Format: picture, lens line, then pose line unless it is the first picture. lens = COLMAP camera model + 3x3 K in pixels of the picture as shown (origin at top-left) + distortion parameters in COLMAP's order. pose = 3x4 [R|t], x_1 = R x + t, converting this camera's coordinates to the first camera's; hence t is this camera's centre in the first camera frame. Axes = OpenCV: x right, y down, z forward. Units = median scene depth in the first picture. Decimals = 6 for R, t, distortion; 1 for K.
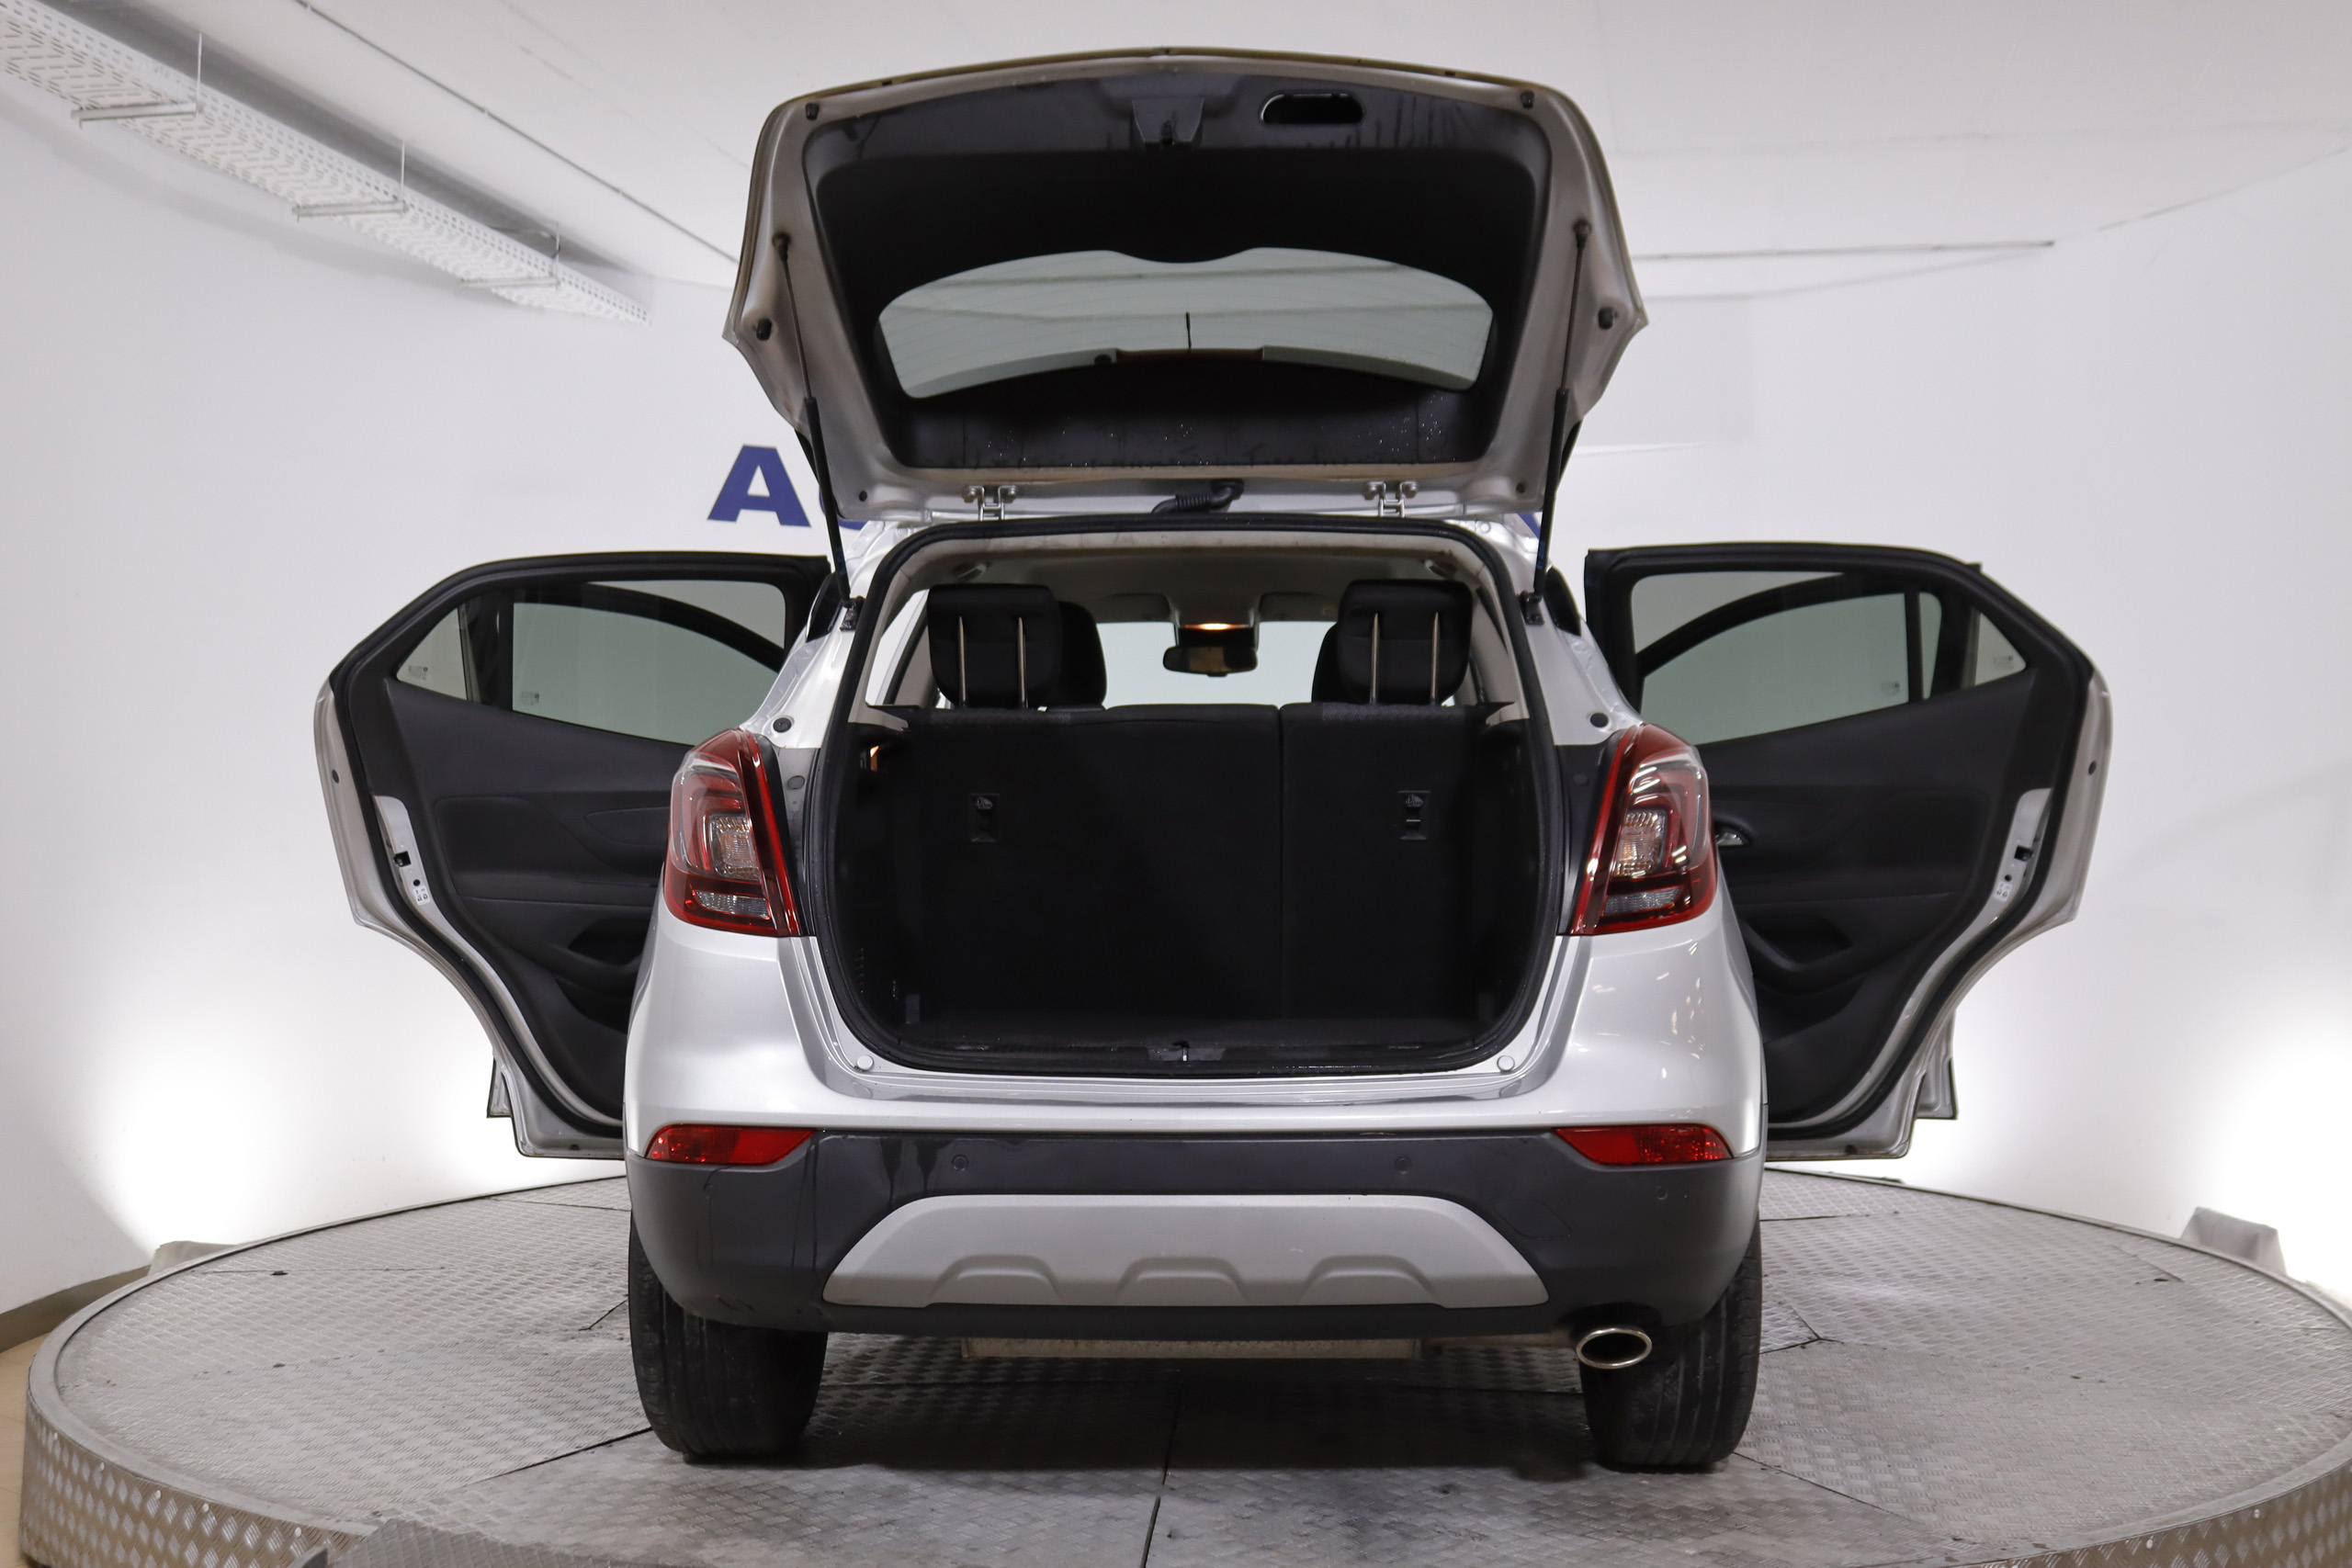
lens RADIAL K [[2543.6, 0, 1168.2], [0, 2543.6, 772.5], [0, 0, 1]] dist [-0.111933, 0.135339]
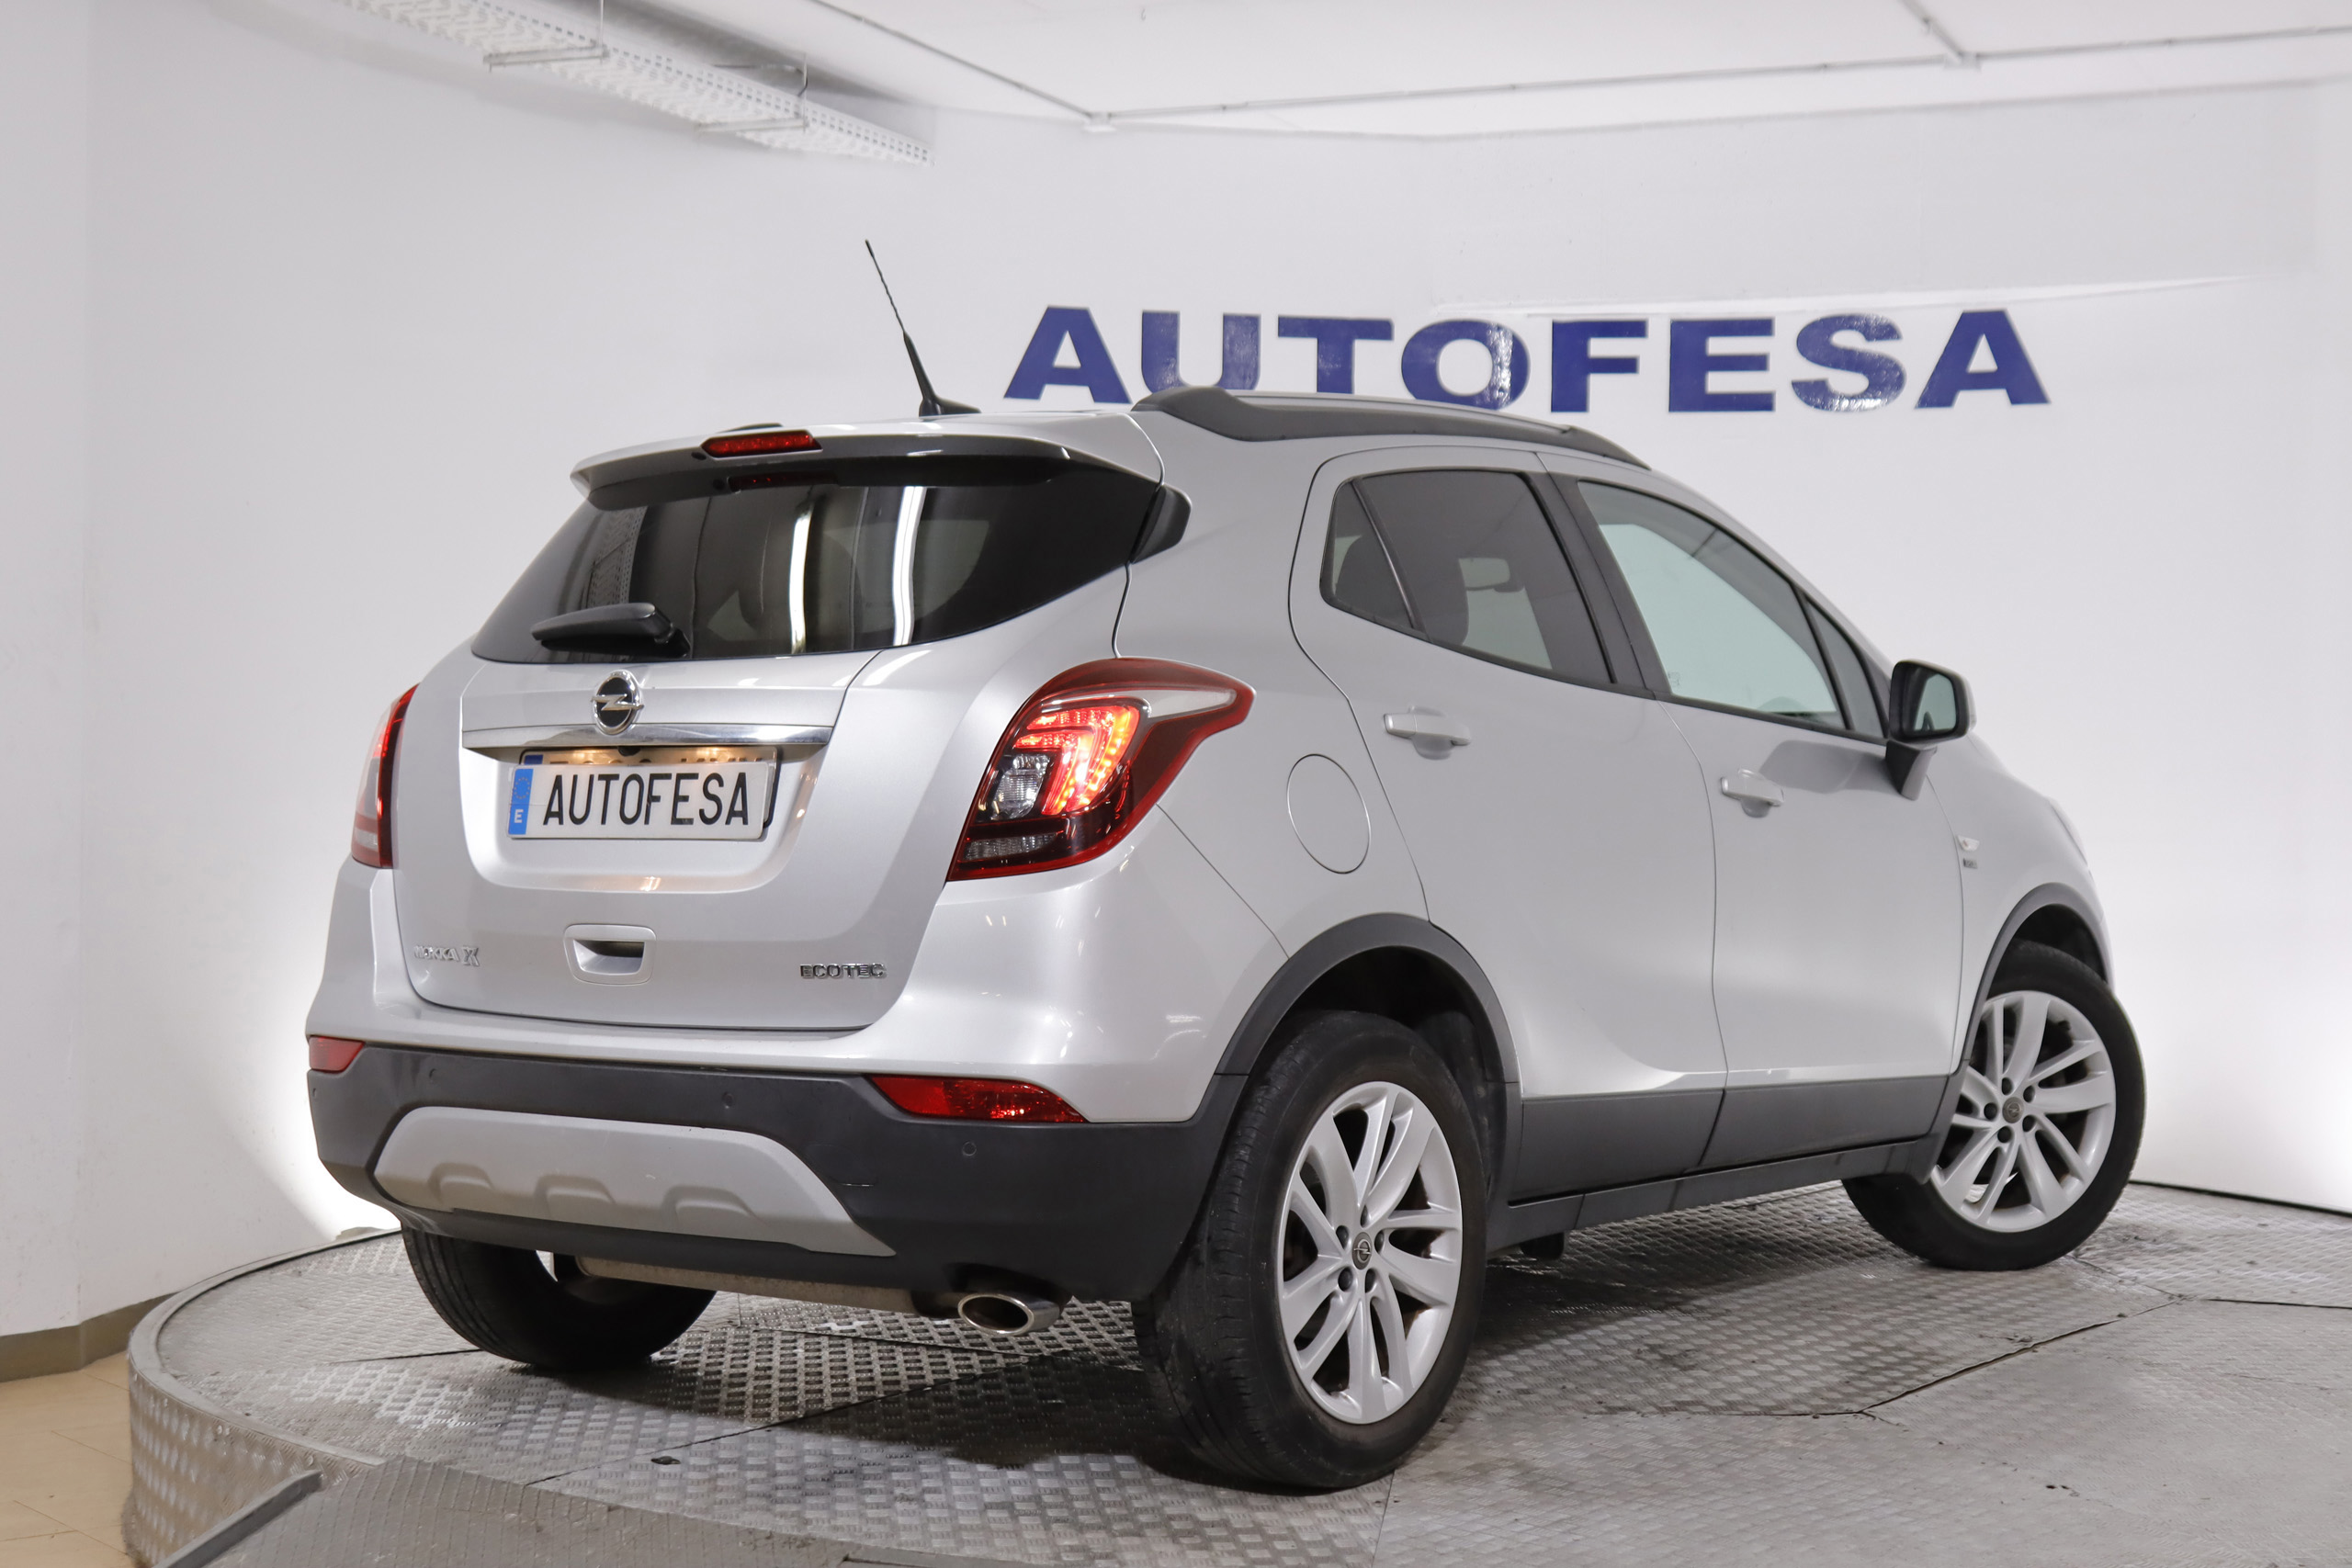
lens RADIAL K [[3538.1, 0, 1178.0], [0, 3538.1, 821.4], [0, 0, 1]] dist [-0.026585, 0.102439]
pose [[0.977854, 0.008153, -0.209130, 0.138058], [-0.000966, 0.999406, 0.034443, -0.000156], [0.209287, -0.033478, 0.977281, -0.155767]]
